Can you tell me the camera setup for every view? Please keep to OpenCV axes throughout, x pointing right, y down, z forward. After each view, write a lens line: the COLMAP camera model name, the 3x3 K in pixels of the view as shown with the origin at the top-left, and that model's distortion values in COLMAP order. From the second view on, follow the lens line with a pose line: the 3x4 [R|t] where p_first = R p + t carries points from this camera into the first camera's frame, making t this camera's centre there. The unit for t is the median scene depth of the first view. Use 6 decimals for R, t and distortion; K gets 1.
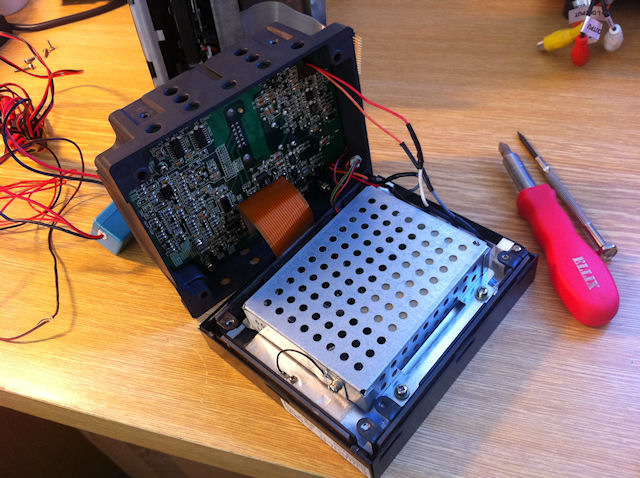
lens RADIAL K [[594.8, 0, 320.8], [0, 594.8, 235.1], [0, 0, 1]] dist [0.039232, -0.171584]
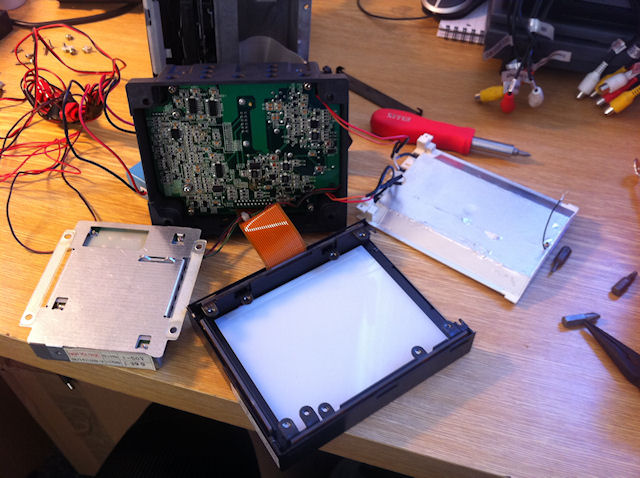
lens RADIAL K [[594.8, 0, 320.8], [0, 594.8, 235.1], [0, 0, 1]] dist [0.039232, -0.171584]
pose [[0.989575, 0.087651, 0.114274, -0.071422], [-0.084313, 0.995868, -0.033727, 0.035998], [-0.116758, 0.023740, 0.992877, -0.189386]]
